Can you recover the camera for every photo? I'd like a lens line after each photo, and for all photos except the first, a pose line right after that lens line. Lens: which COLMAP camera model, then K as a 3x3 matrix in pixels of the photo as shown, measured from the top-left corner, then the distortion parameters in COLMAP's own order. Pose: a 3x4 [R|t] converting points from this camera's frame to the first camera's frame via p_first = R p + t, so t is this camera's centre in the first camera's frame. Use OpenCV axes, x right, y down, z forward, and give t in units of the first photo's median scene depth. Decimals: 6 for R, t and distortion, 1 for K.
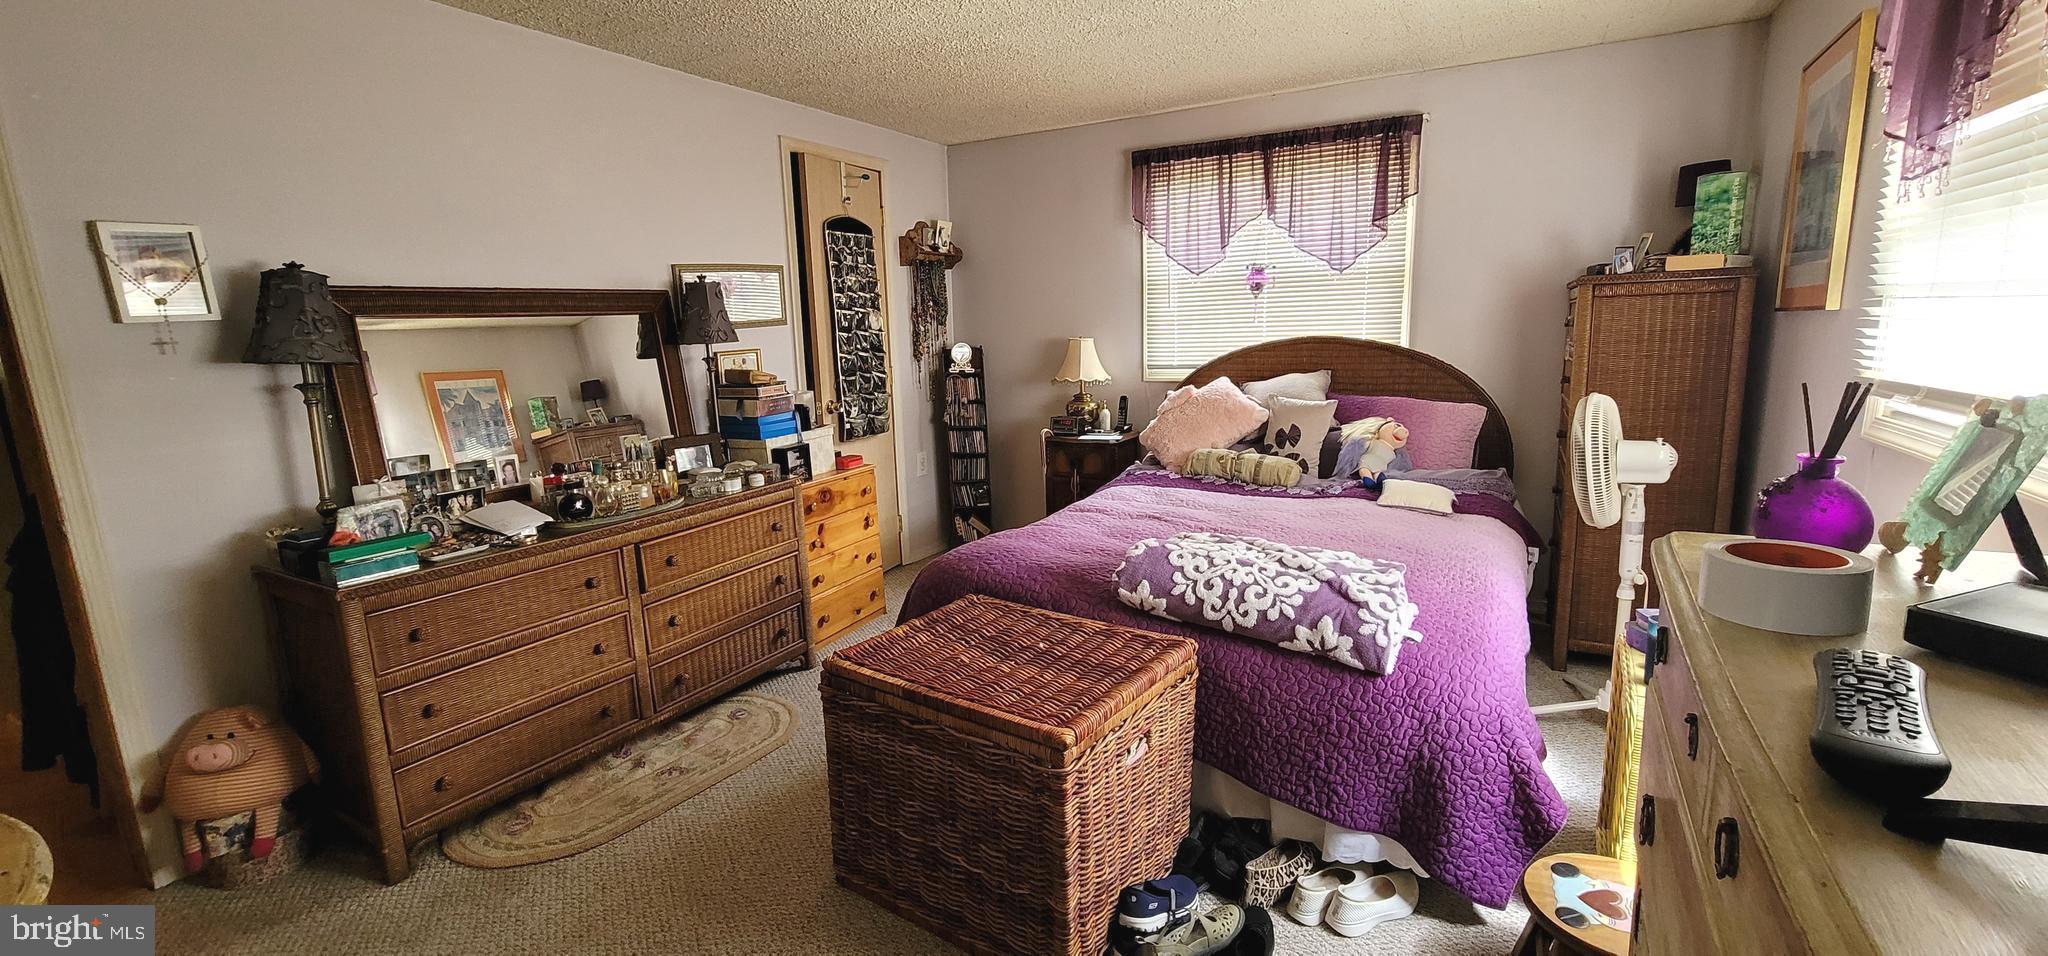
lens RADIAL K [[836.4, 0, 1028.4], [0, 836.4, 473.1], [0, 0, 1]] dist [-0.009441, 0.003267]
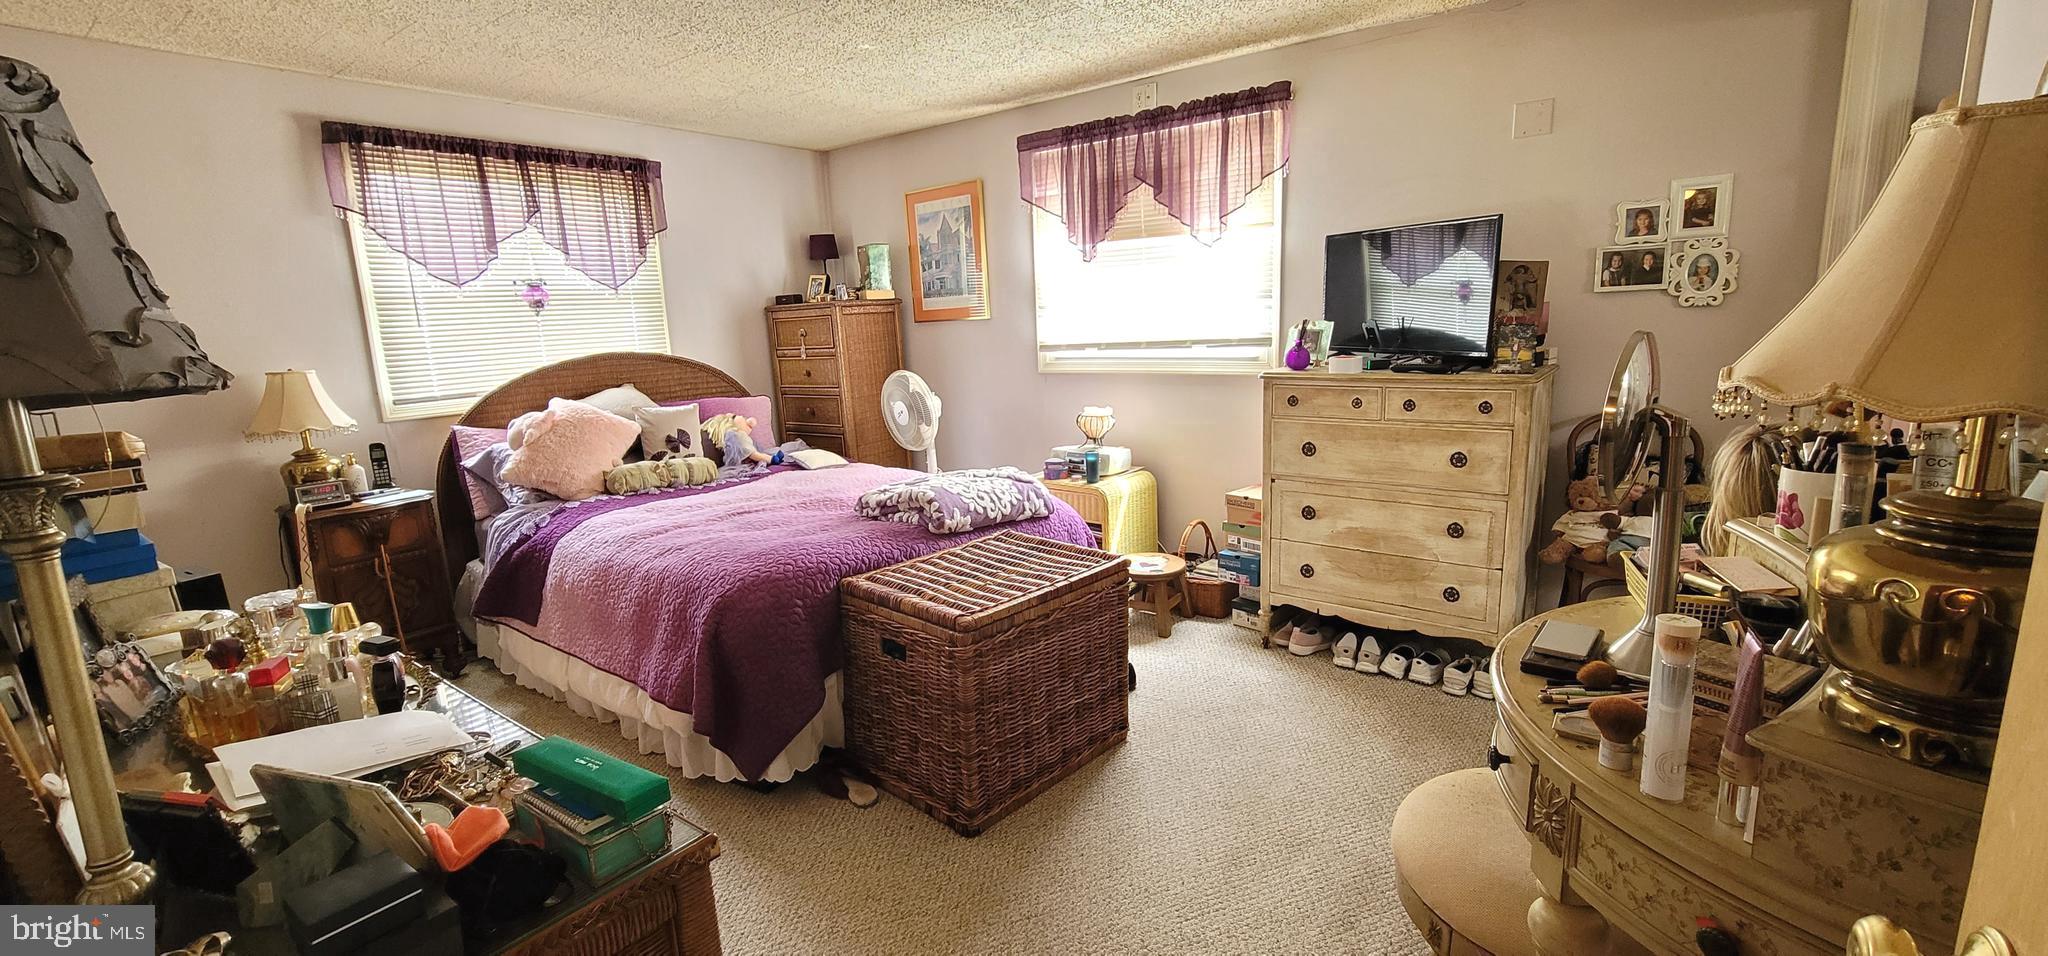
lens RADIAL K [[836.4, 0, 1028.4], [0, 836.4, 473.1], [0, 0, 1]] dist [-0.009441, 0.003267]
pose [[0.126995, -0.163108, 0.978401, -0.660722], [0.217096, 0.967042, 0.133036, -0.046027], [-0.967854, 0.195512, 0.158219, 0.377921]]
